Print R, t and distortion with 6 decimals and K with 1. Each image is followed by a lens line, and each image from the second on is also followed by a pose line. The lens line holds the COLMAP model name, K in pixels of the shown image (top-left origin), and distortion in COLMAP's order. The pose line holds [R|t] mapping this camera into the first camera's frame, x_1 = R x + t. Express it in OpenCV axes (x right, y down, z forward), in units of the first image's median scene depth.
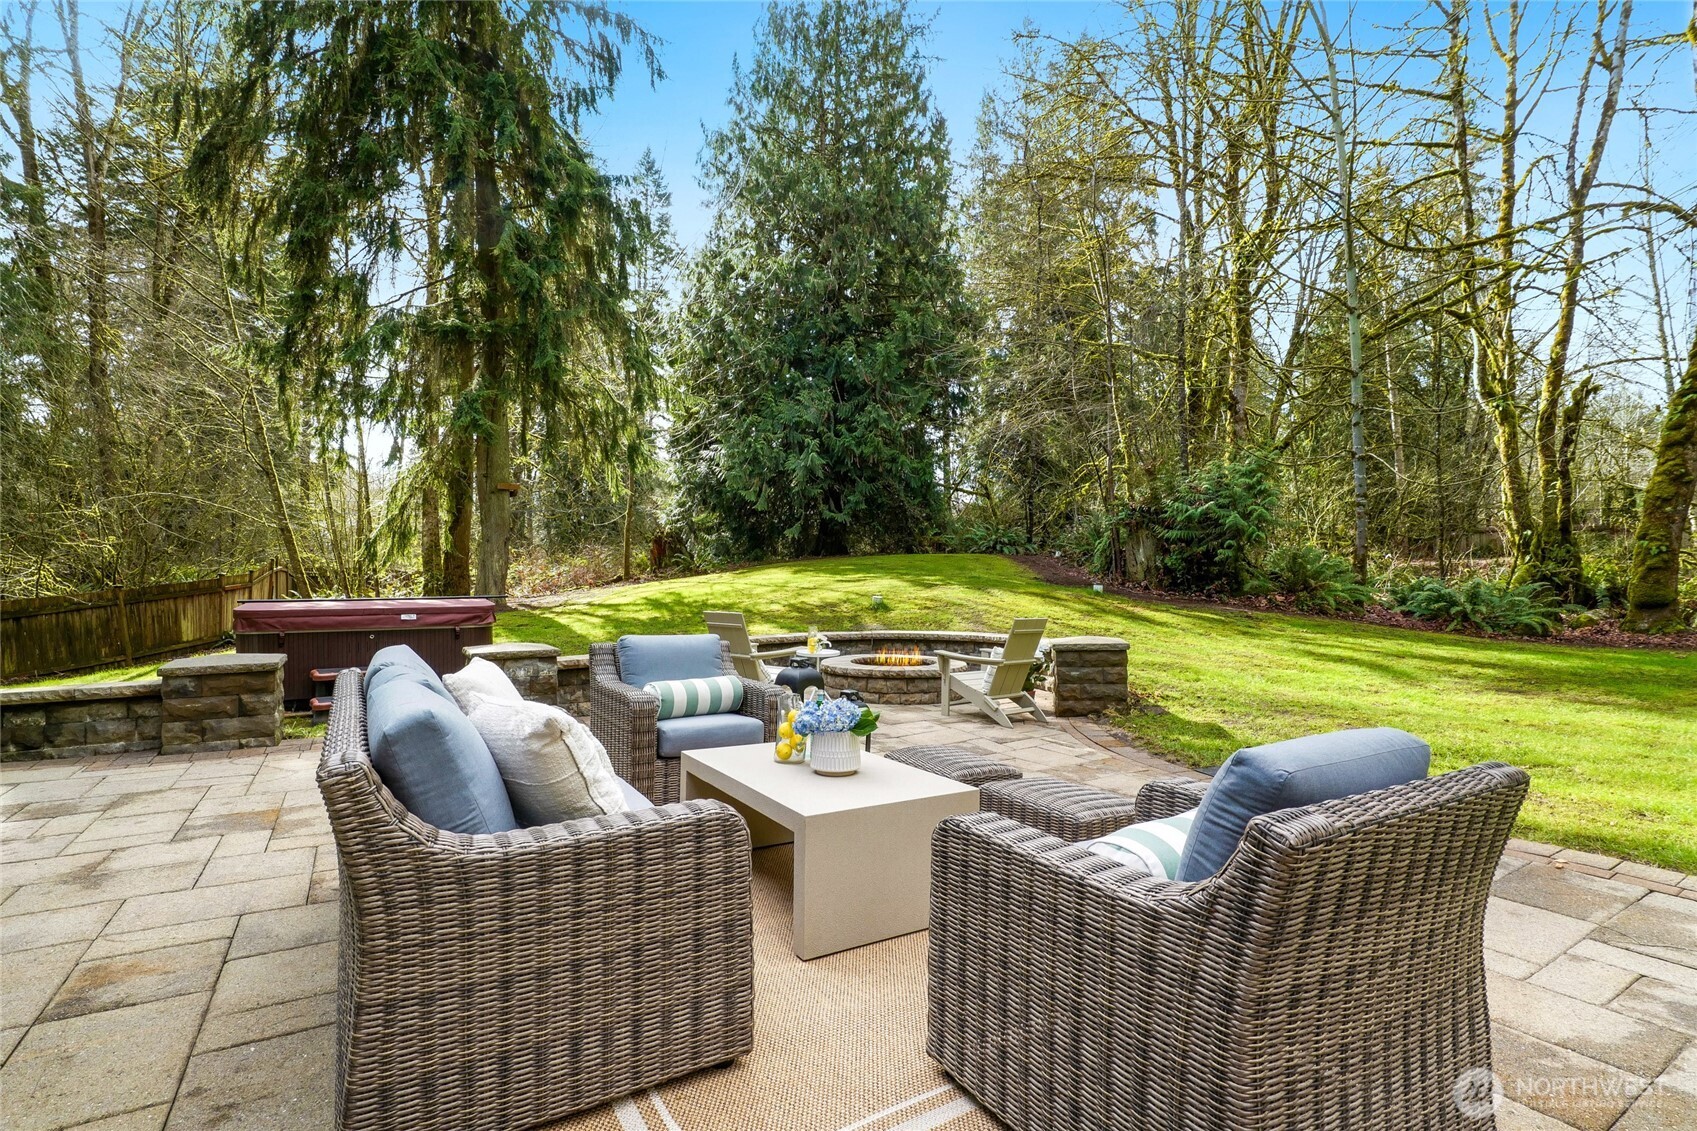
lens RADIAL K [[804.5, 0, 844.1], [0, 804.5, 574.8], [0, 0, 1]] dist [-0.017357, 0.001713]
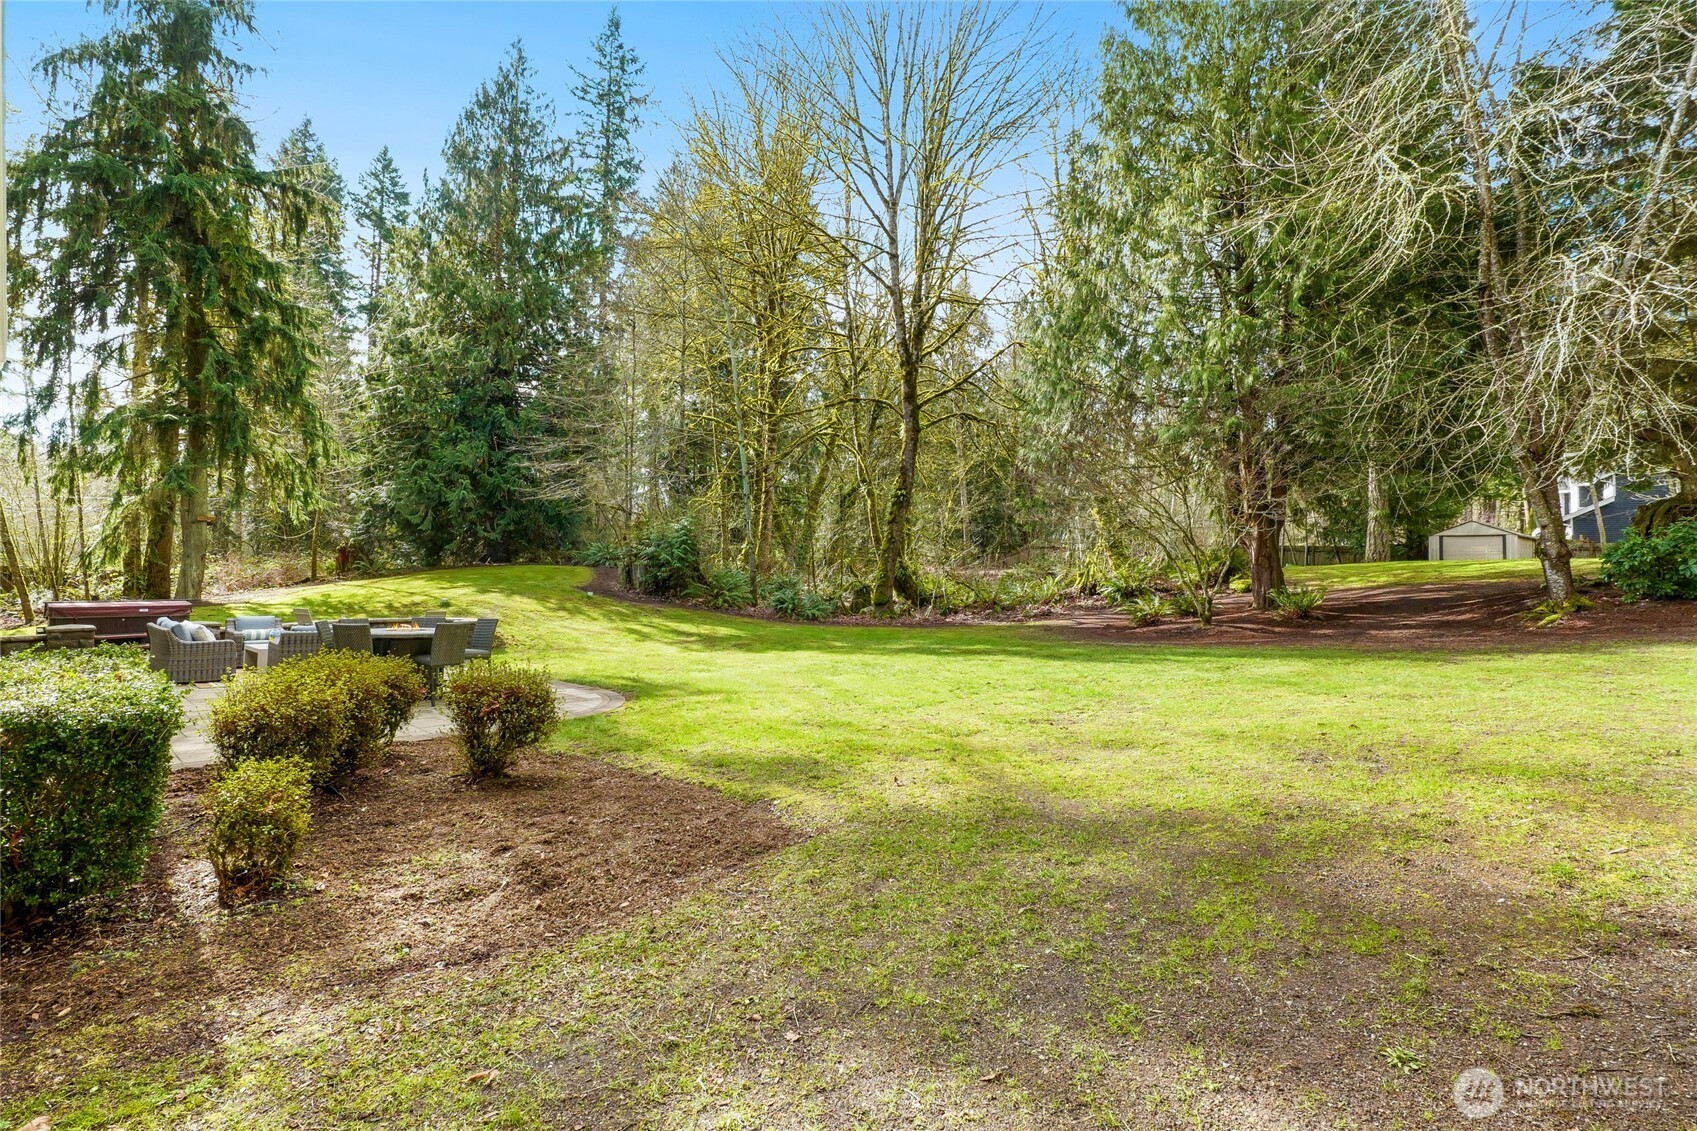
lens RADIAL K [[804.5, 0, 828.2], [0, 804.5, 544.4], [0, 0, 1]] dist [-0.017357, 0.001713]
pose [[0.965822, 0.020649, 0.258384, 0.273284], [-0.013044, 0.999431, -0.031111, -0.032914], [-0.258879, 0.026678, 0.965541, -0.625088]]
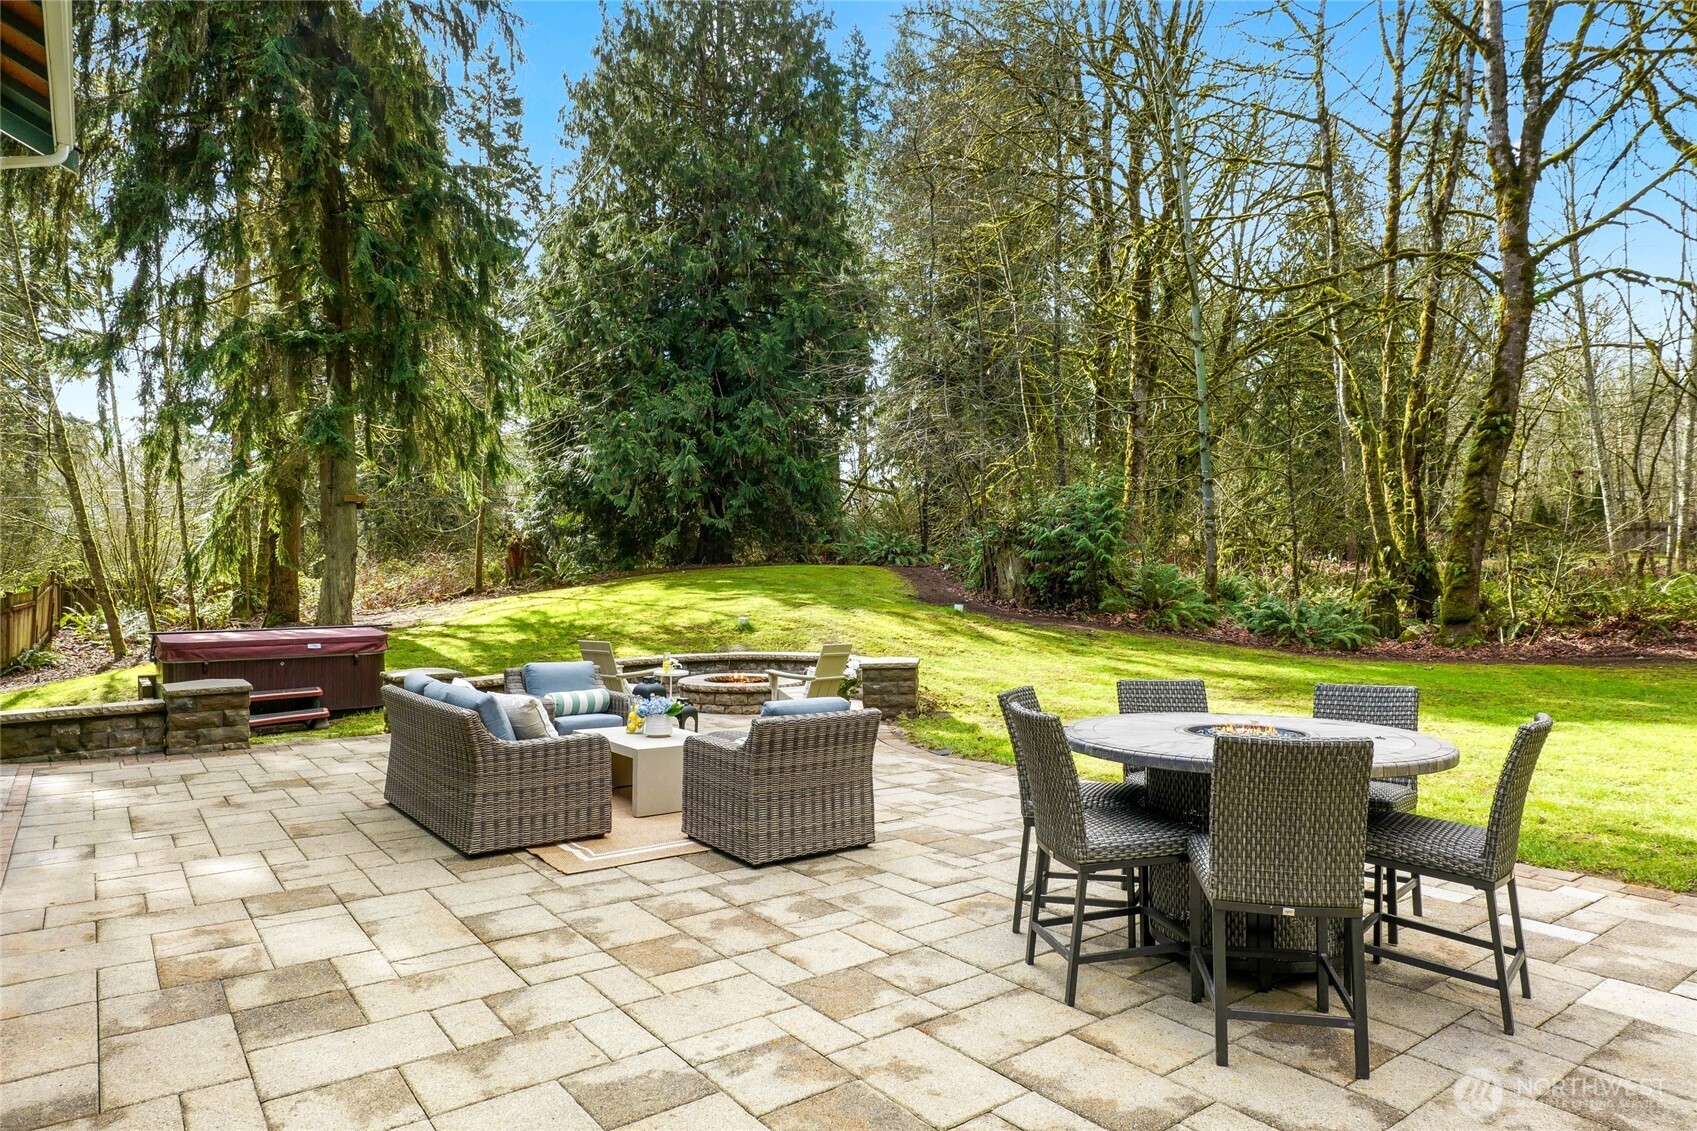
lens RADIAL K [[1018.1, 0, 844.8], [0, 1018.1, 567.3], [0, 0, 1]] dist [0.000724, -0.000971]
pose [[0.995177, -0.001746, 0.098082, 0.030227], [0.002302, 0.999982, -0.005554, -0.021494], [-0.098070, 0.005753, 0.995163, -0.225293]]
